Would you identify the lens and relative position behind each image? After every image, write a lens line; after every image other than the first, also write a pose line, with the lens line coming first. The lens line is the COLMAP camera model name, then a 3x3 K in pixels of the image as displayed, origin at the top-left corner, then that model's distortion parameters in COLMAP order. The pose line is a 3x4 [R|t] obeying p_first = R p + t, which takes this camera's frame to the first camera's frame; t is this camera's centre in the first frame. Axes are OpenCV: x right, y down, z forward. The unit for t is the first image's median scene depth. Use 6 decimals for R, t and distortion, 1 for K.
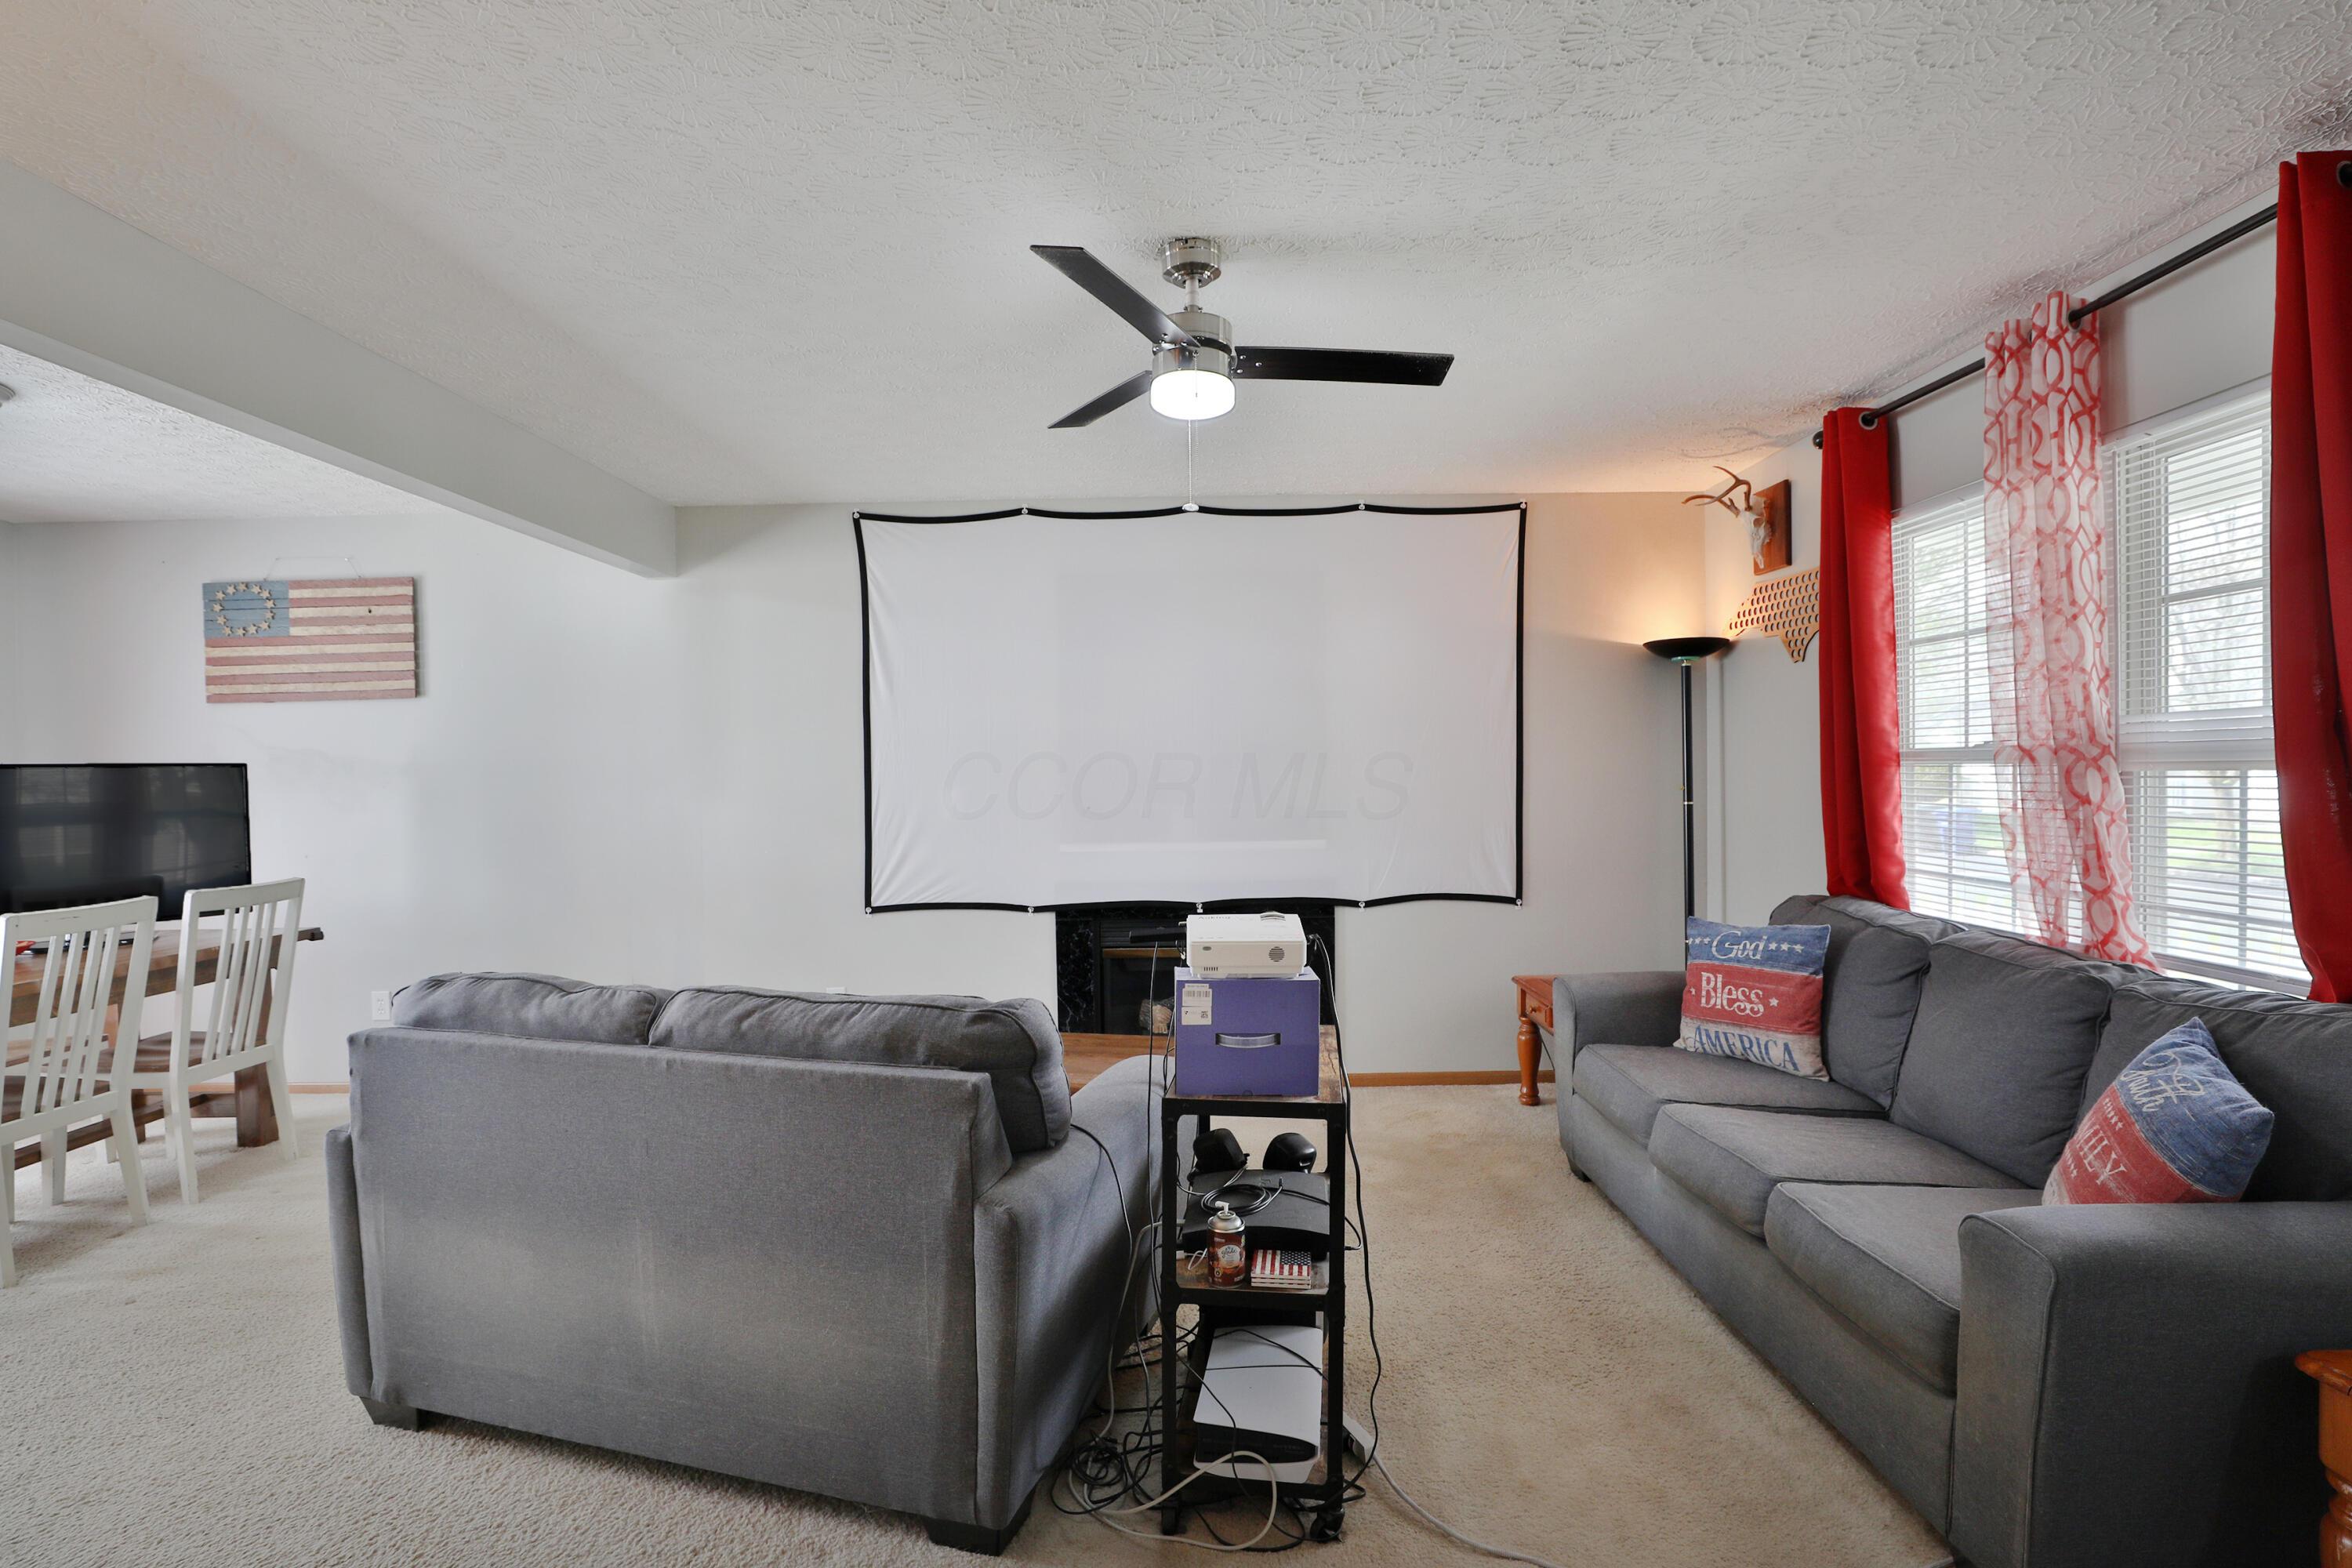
lens RADIAL K [[980.9, 0, 946.0], [0, 980.9, 831.7], [0, 0, 1]] dist [-0.001062, 0.000237]
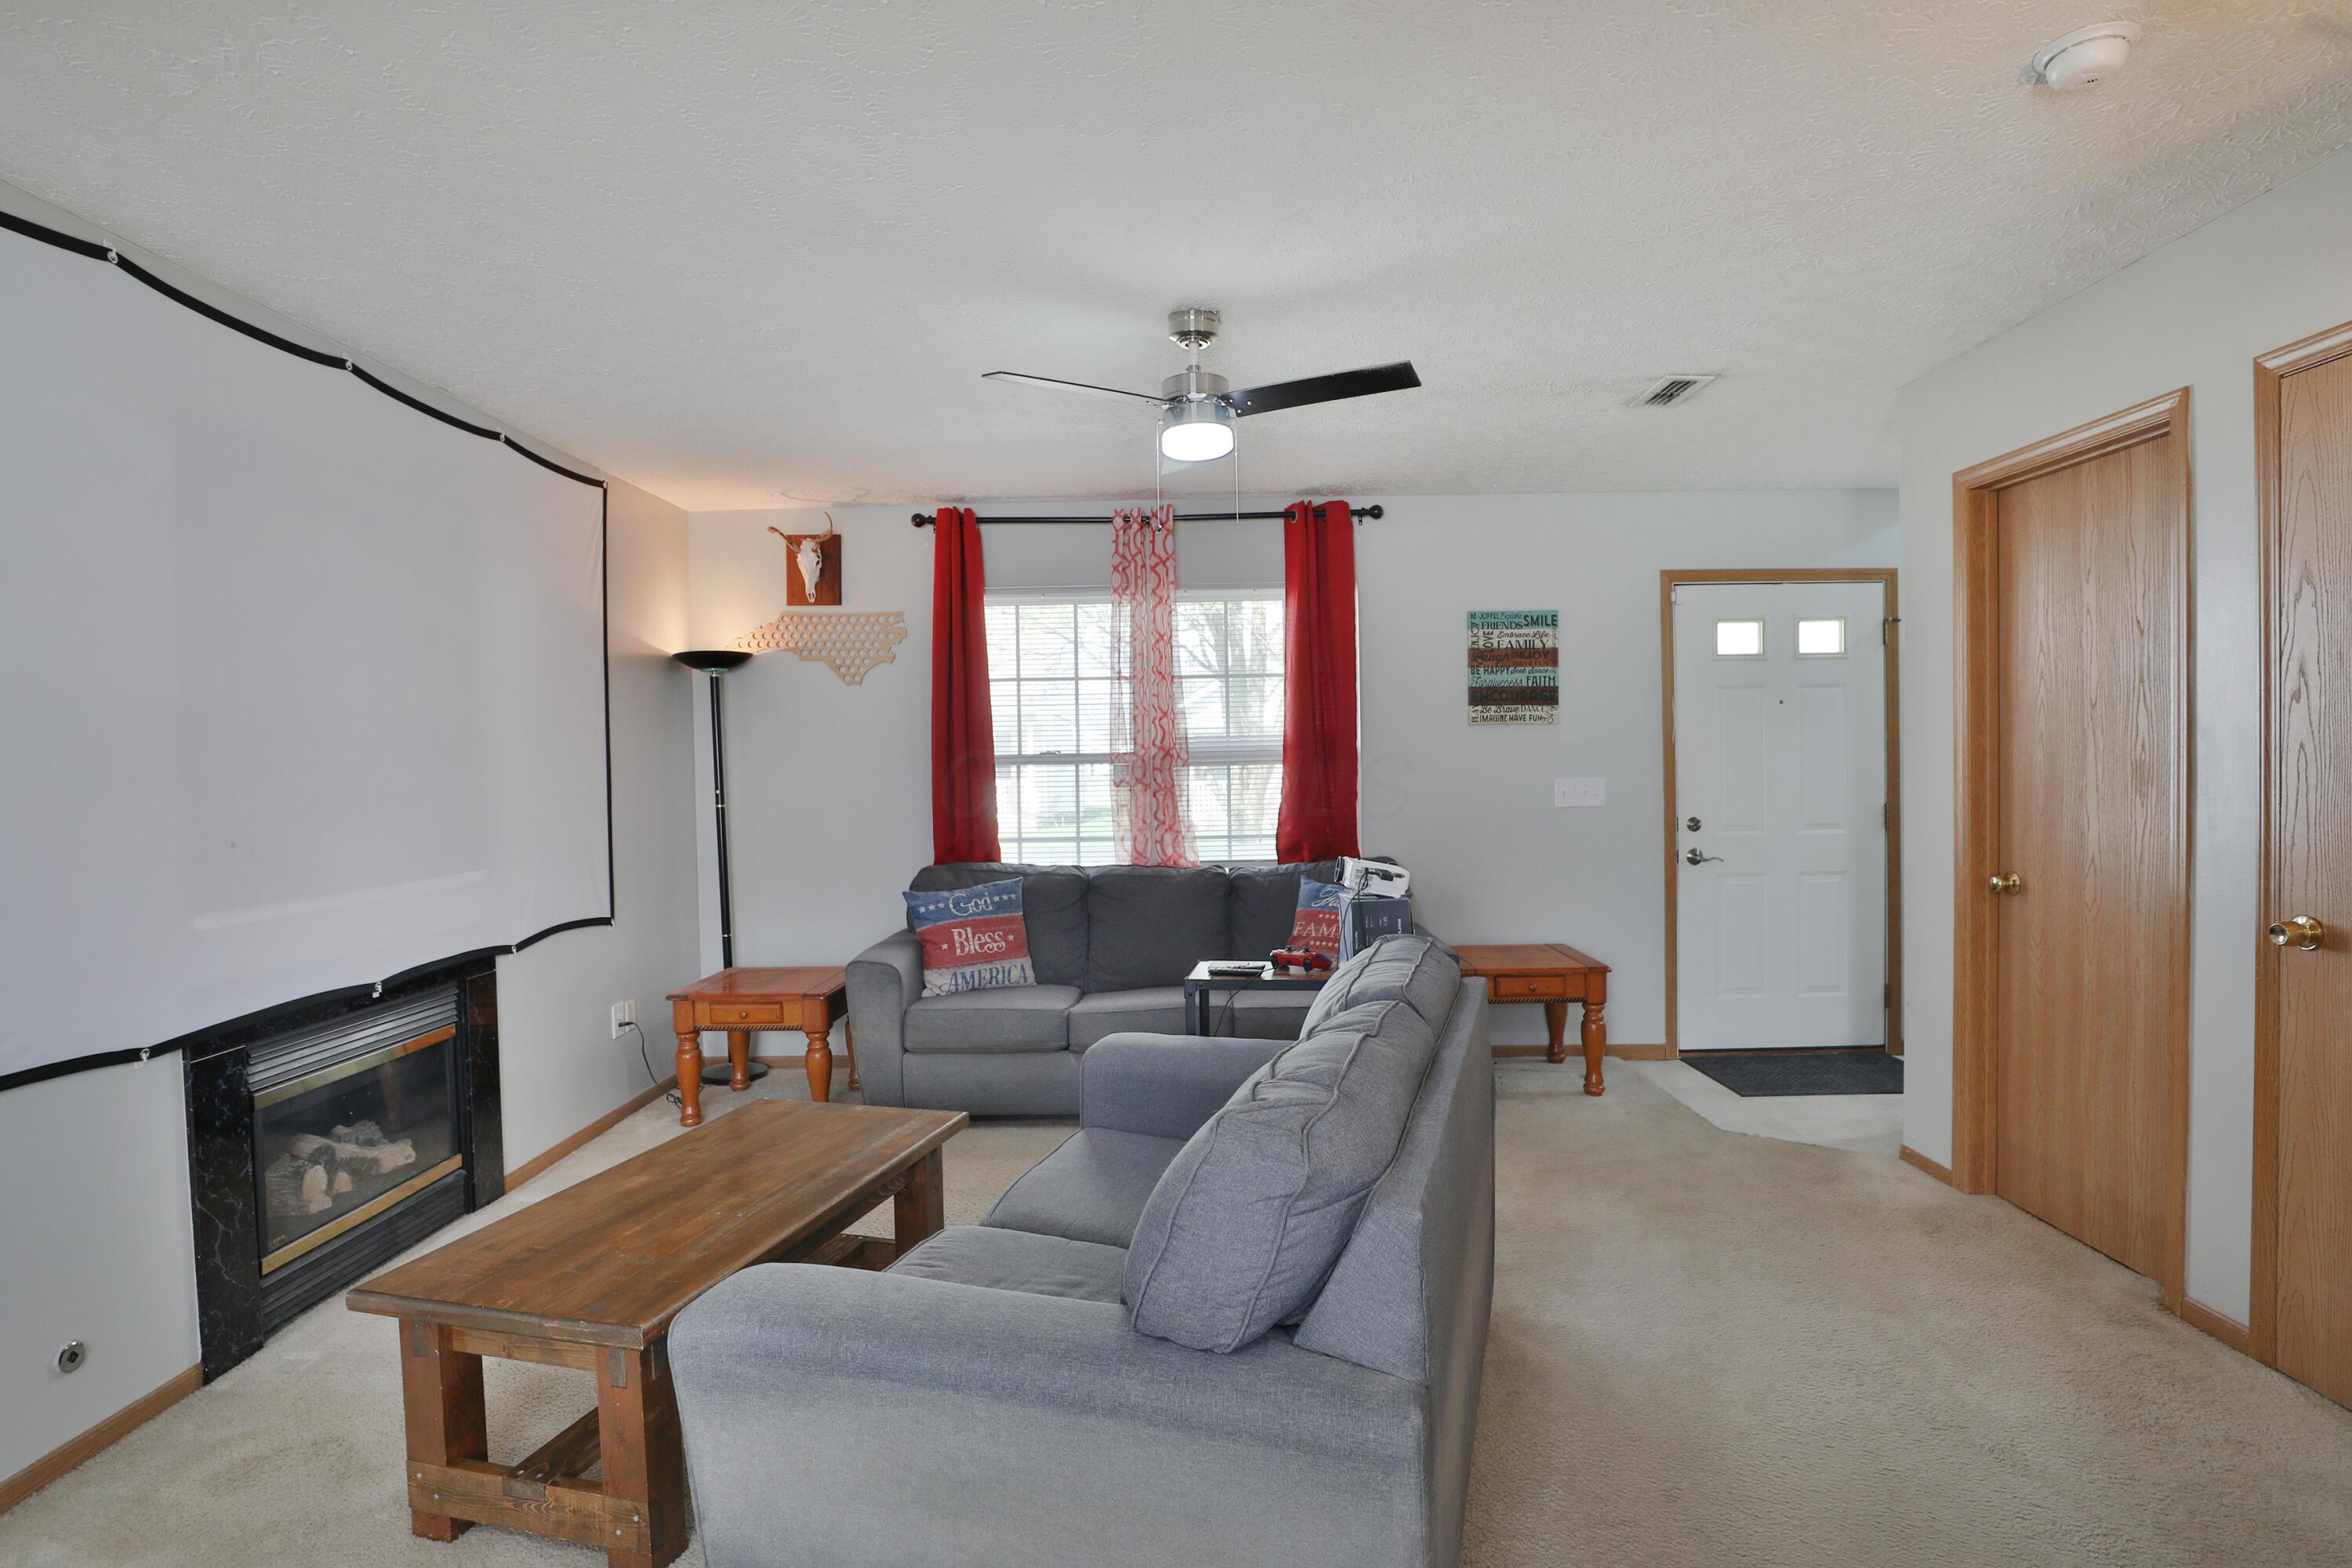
lens RADIAL K [[1210.9, 0, 1175.4], [0, 1210.9, 787.4], [0, 0, 1]] dist [-0.001548, 0.000445]
pose [[0.002409, -0.007963, 0.999965, -0.555795], [0.079880, 0.996774, 0.007745, -0.019375], [-0.996802, 0.079858, 0.003038, 0.496876]]
